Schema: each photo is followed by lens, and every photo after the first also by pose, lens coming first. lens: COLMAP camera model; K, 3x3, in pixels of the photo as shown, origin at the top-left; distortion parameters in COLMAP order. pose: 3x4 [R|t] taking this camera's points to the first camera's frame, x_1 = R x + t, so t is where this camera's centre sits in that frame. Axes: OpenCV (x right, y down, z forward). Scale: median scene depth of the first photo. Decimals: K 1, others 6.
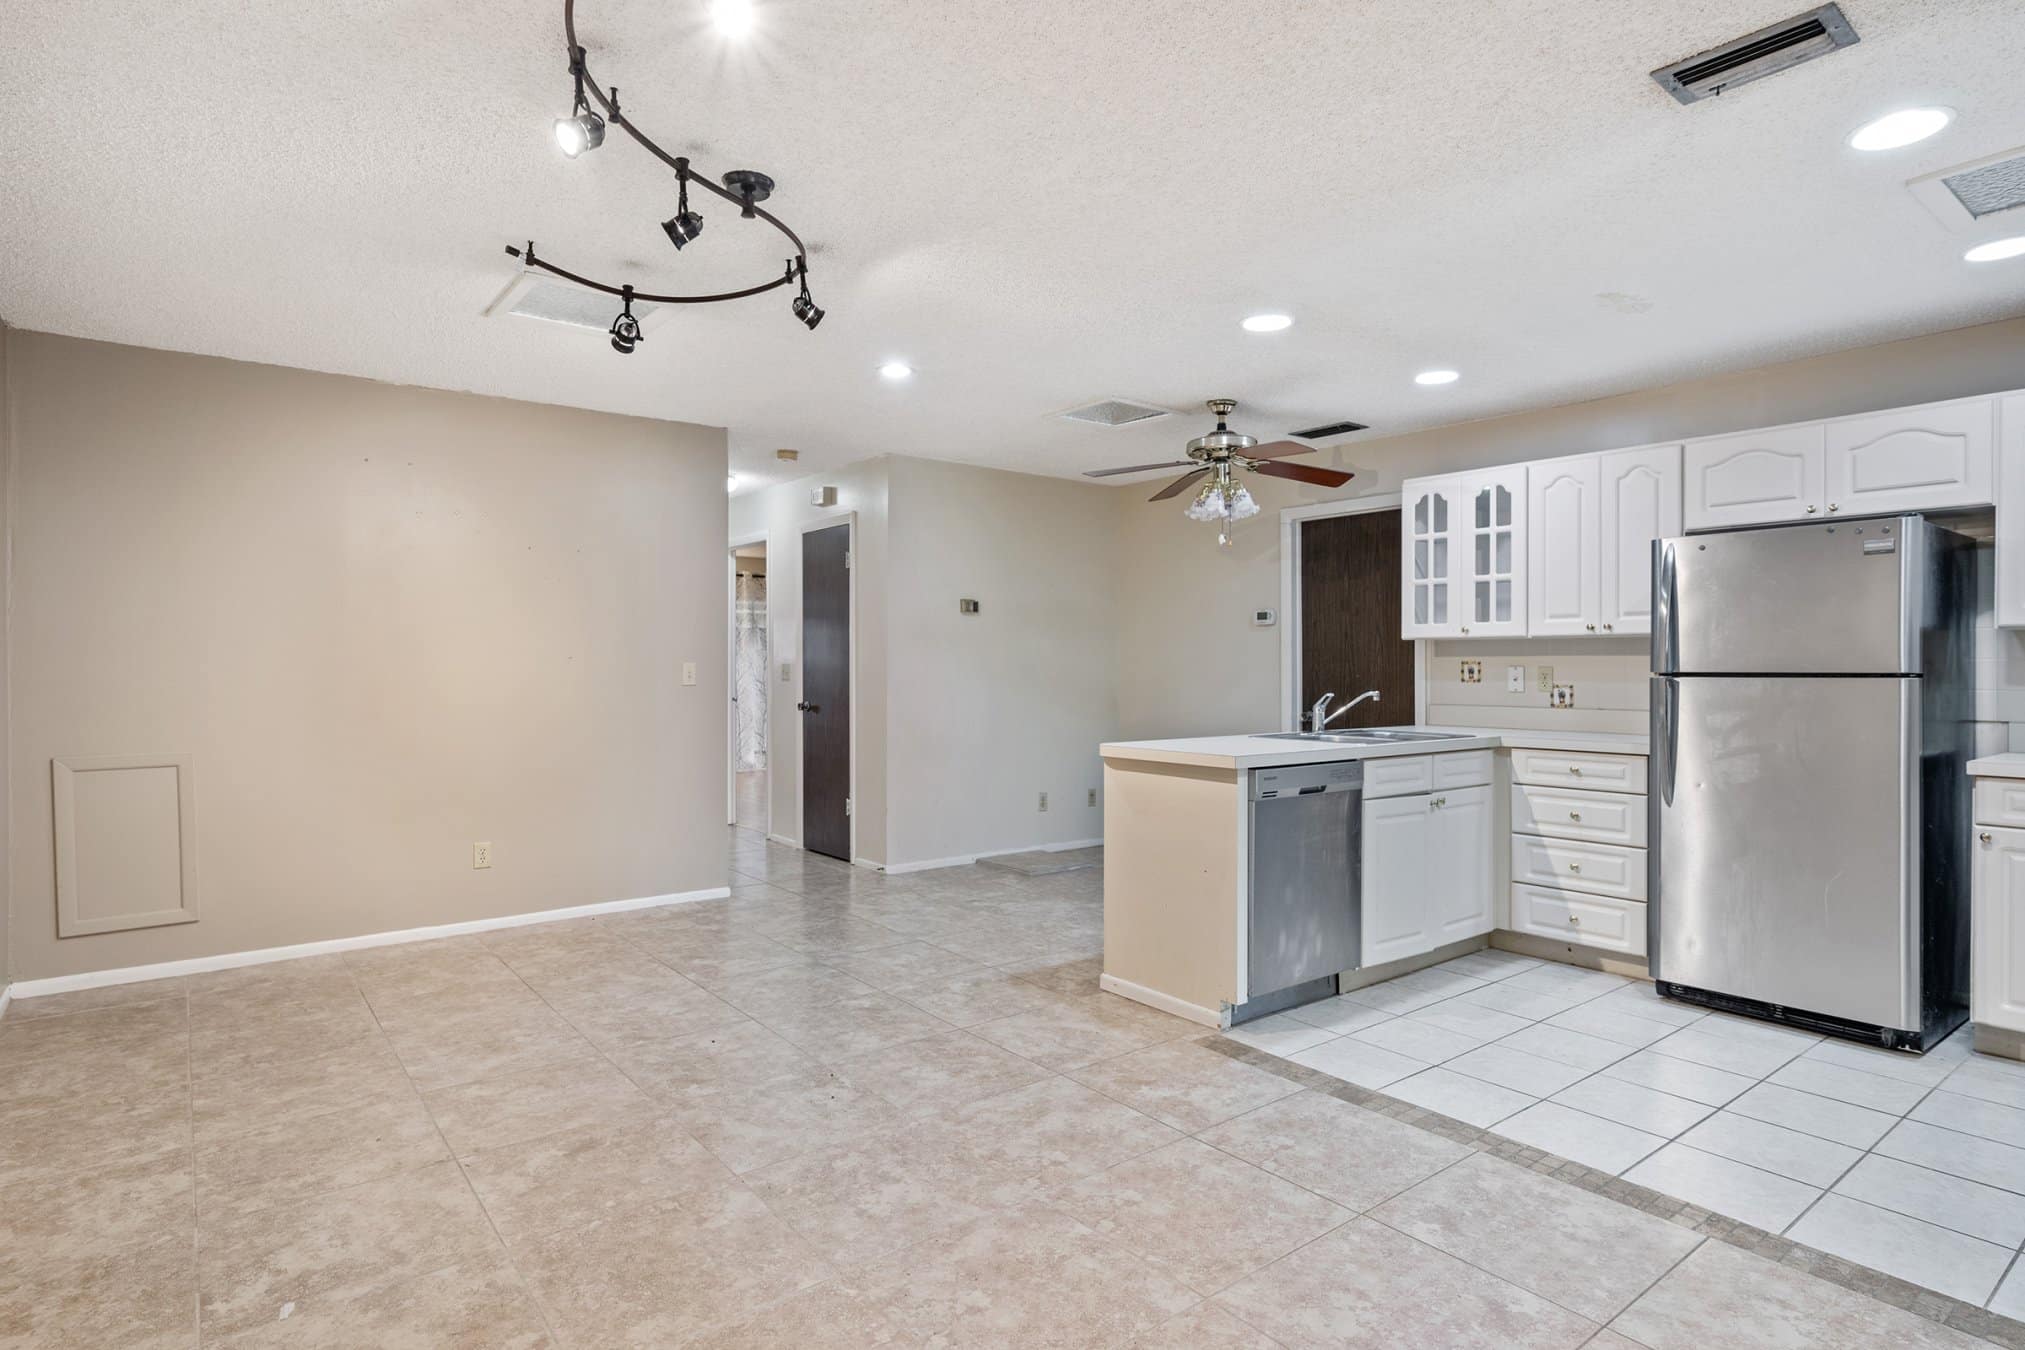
lens RADIAL K [[1068.5, 0, 1008.7], [0, 1068.5, 677.6], [0, 0, 1]] dist [-0.001911, 0.000671]
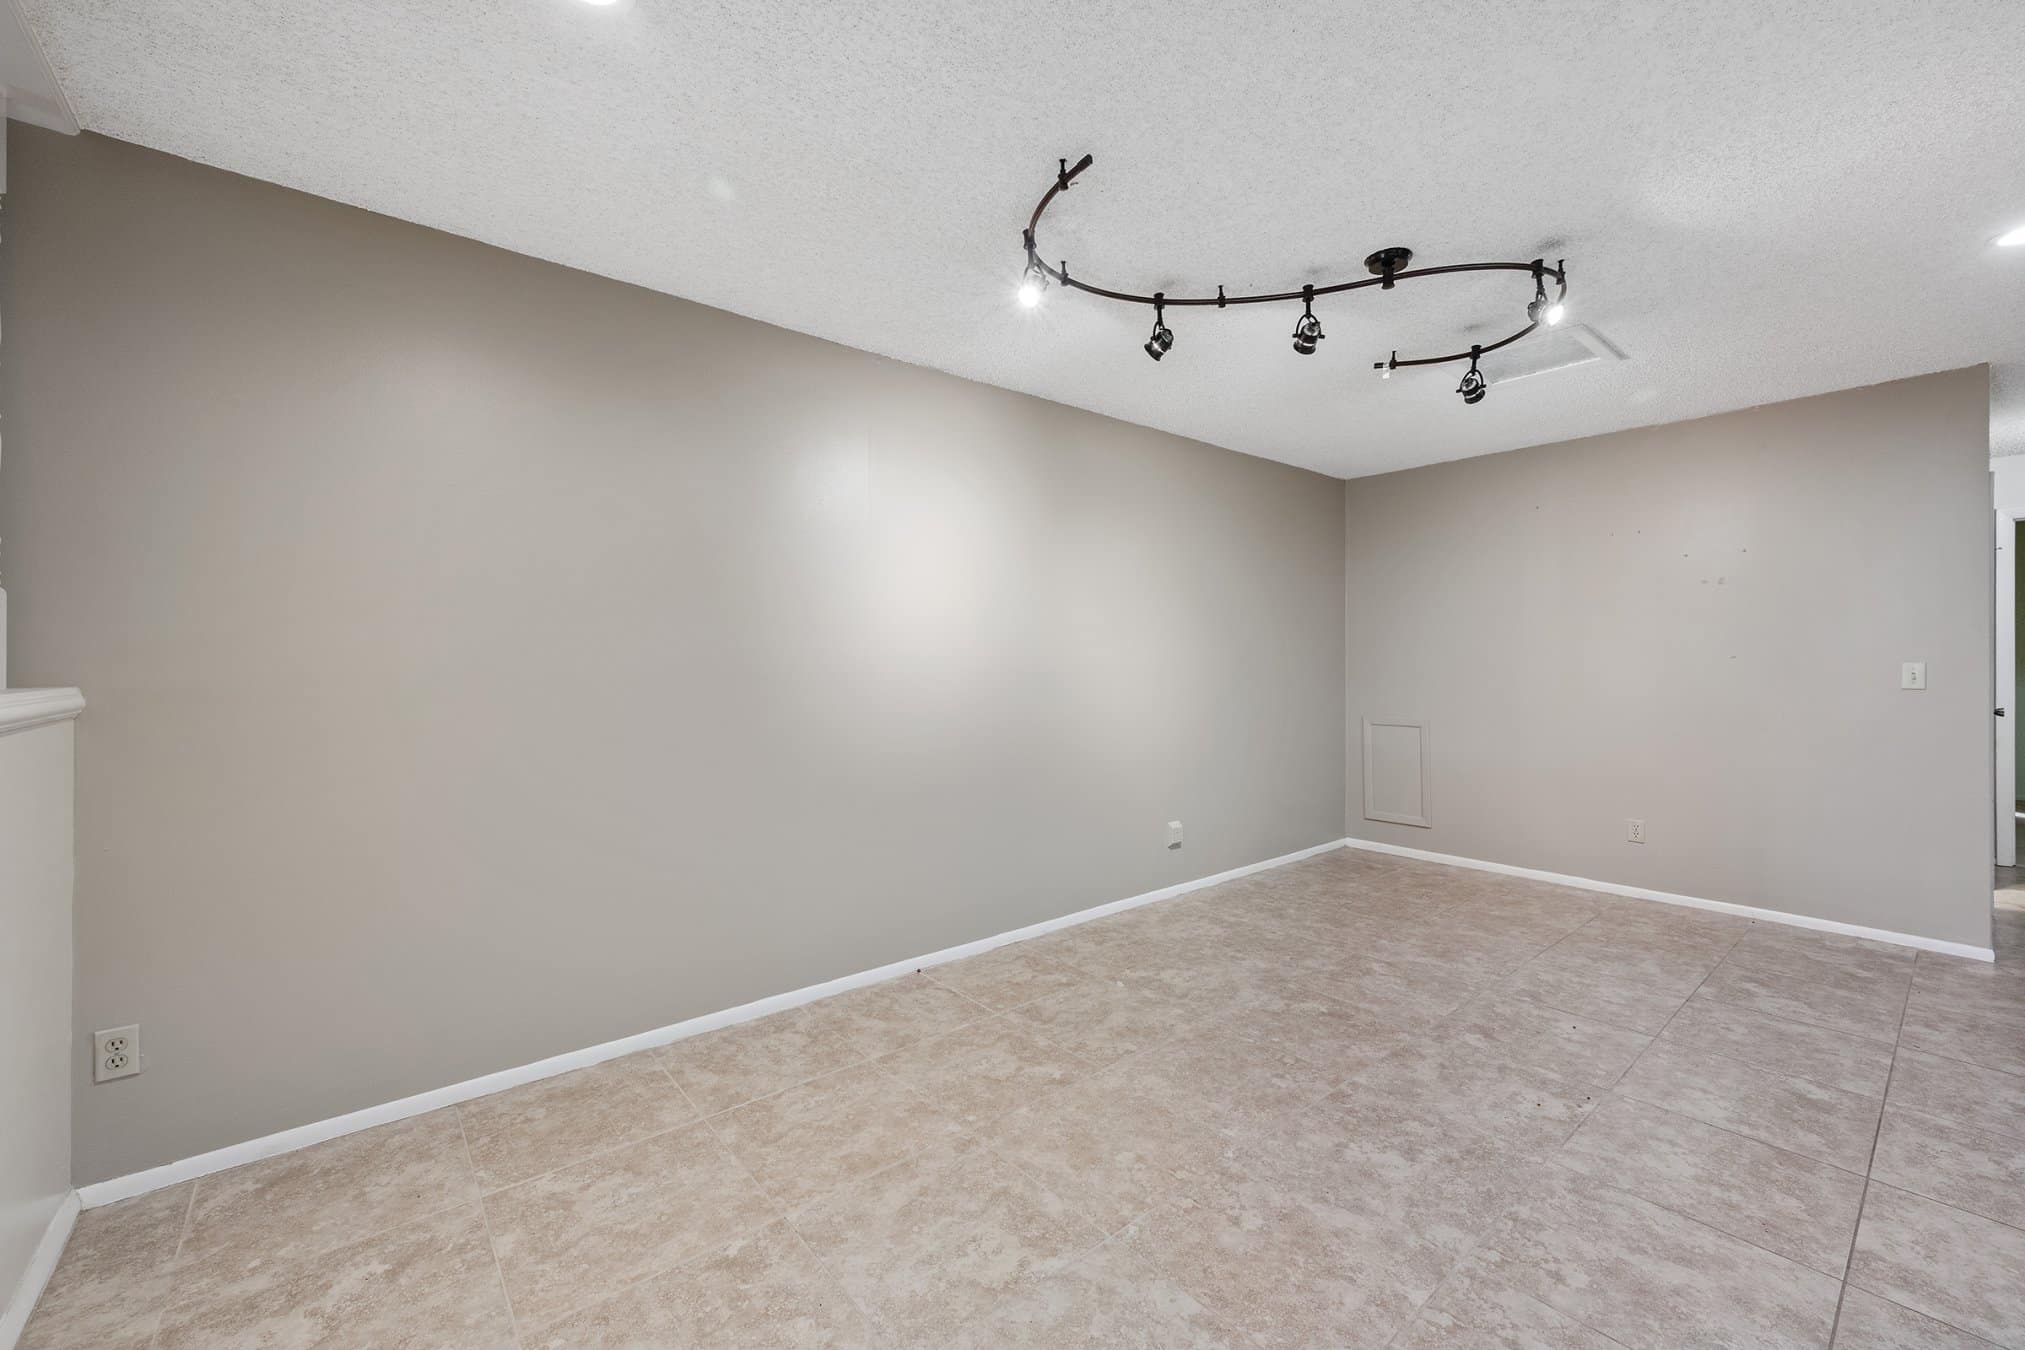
lens RADIAL K [[812.1, 0, 1010.0], [0, 812.1, 666.0], [0, 0, 1]] dist [-0.001402, -0.000046]
pose [[0.028225, 0.005172, -0.999588, 0.508582], [-0.012904, 0.999905, 0.004810, -0.007593], [0.999518, 0.012763, 0.028289, 0.436974]]
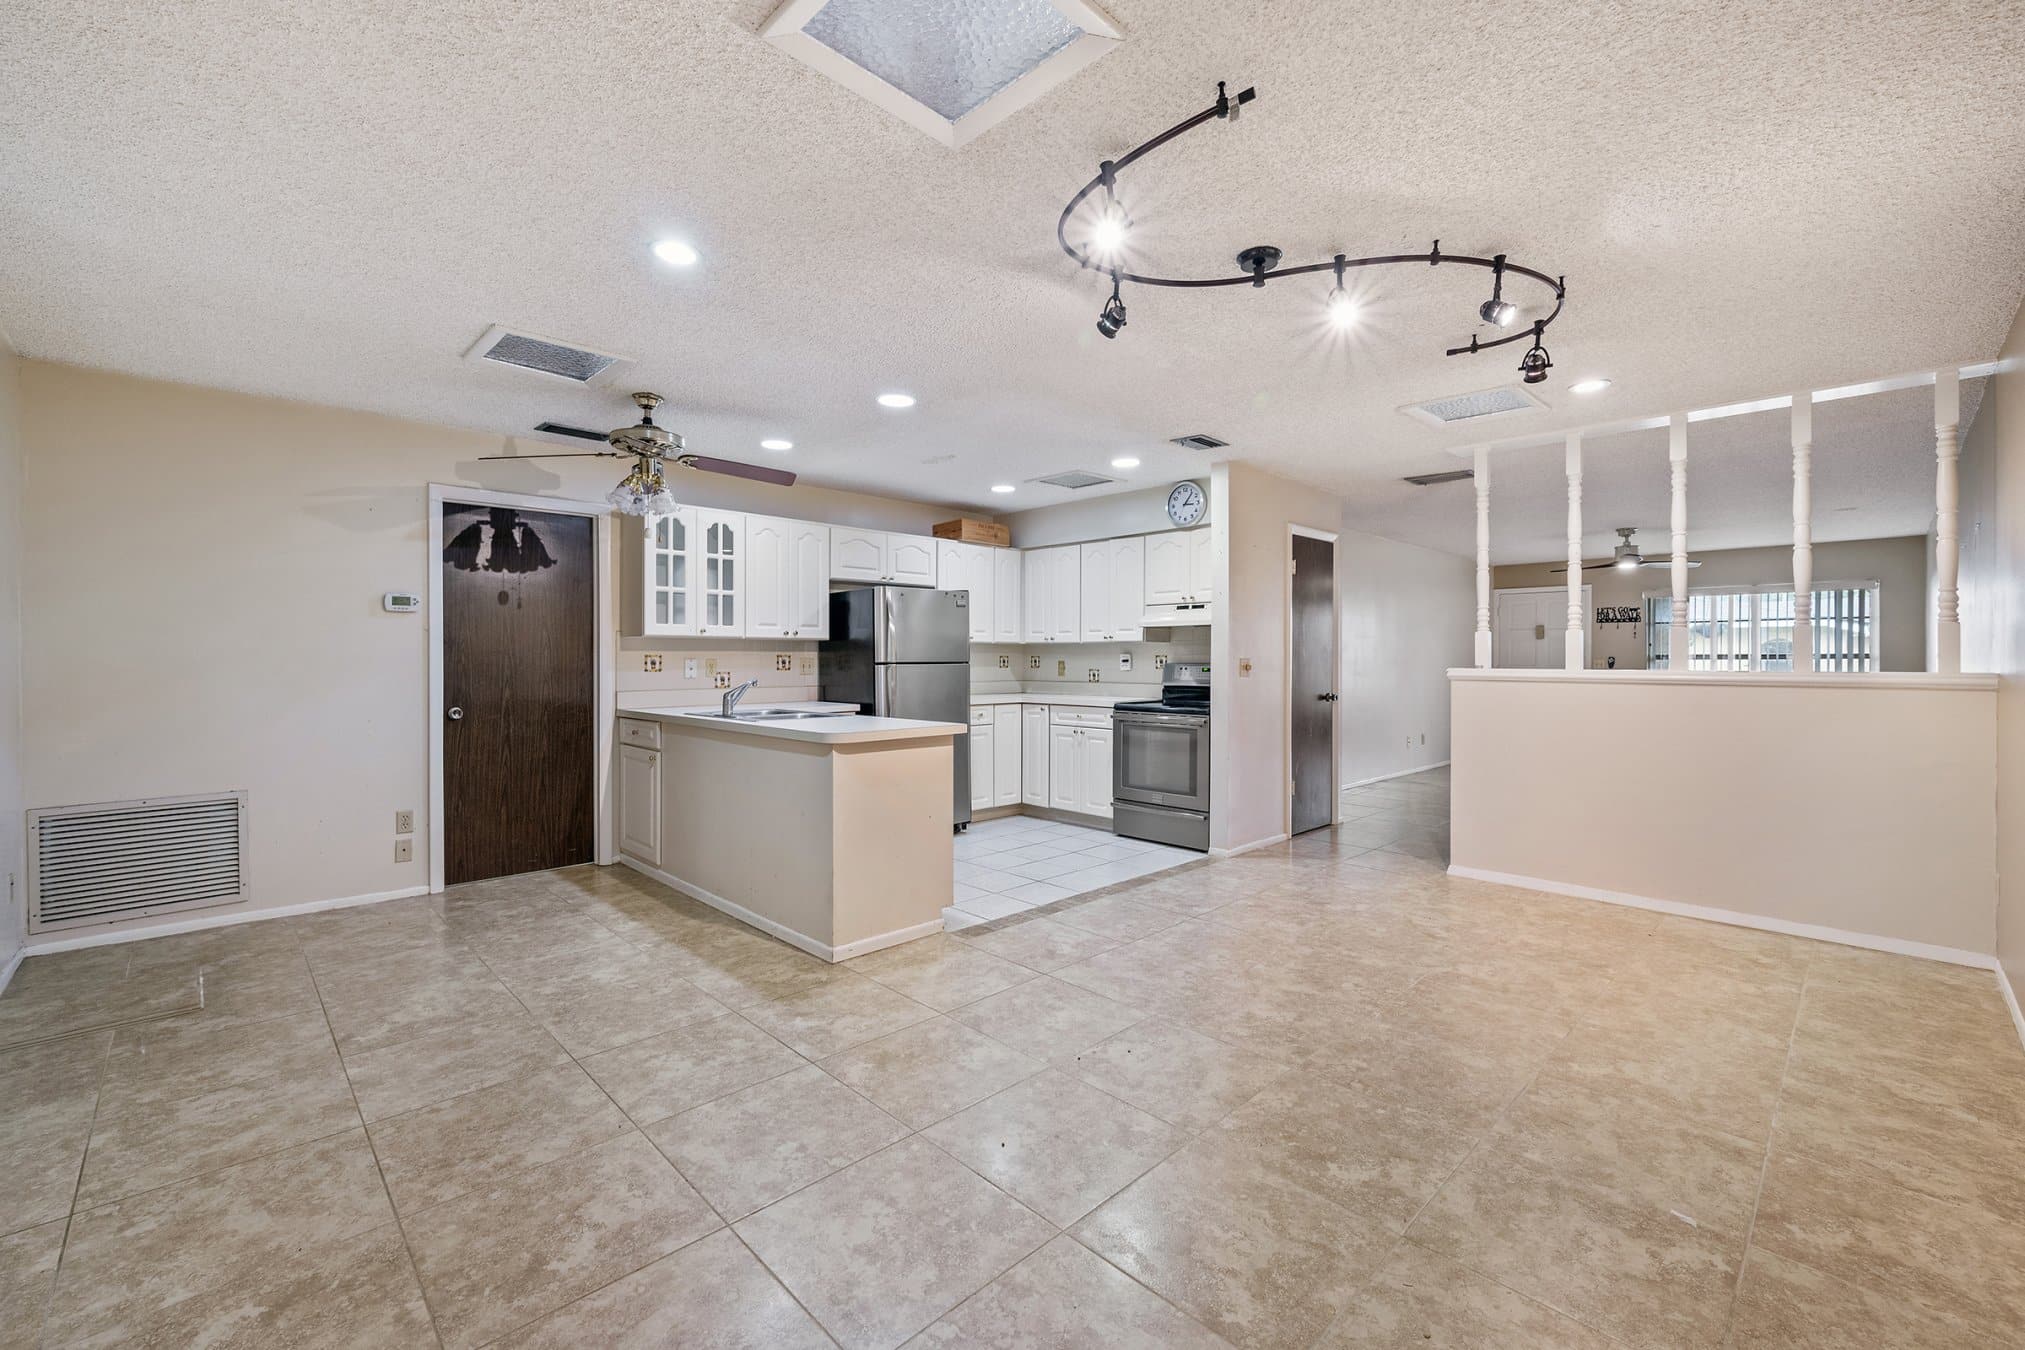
lens RADIAL K [[835.2, 0, 1014.6], [0, 835.2, 666.2], [0, 0, 1]] dist [-0.000028, -0.000066]
pose [[-0.109517, -0.011461, 0.993919, -0.901500], [0.011472, 0.999852, 0.012793, -0.015302], [-0.993919, 0.012803, -0.109369, 1.083424]]
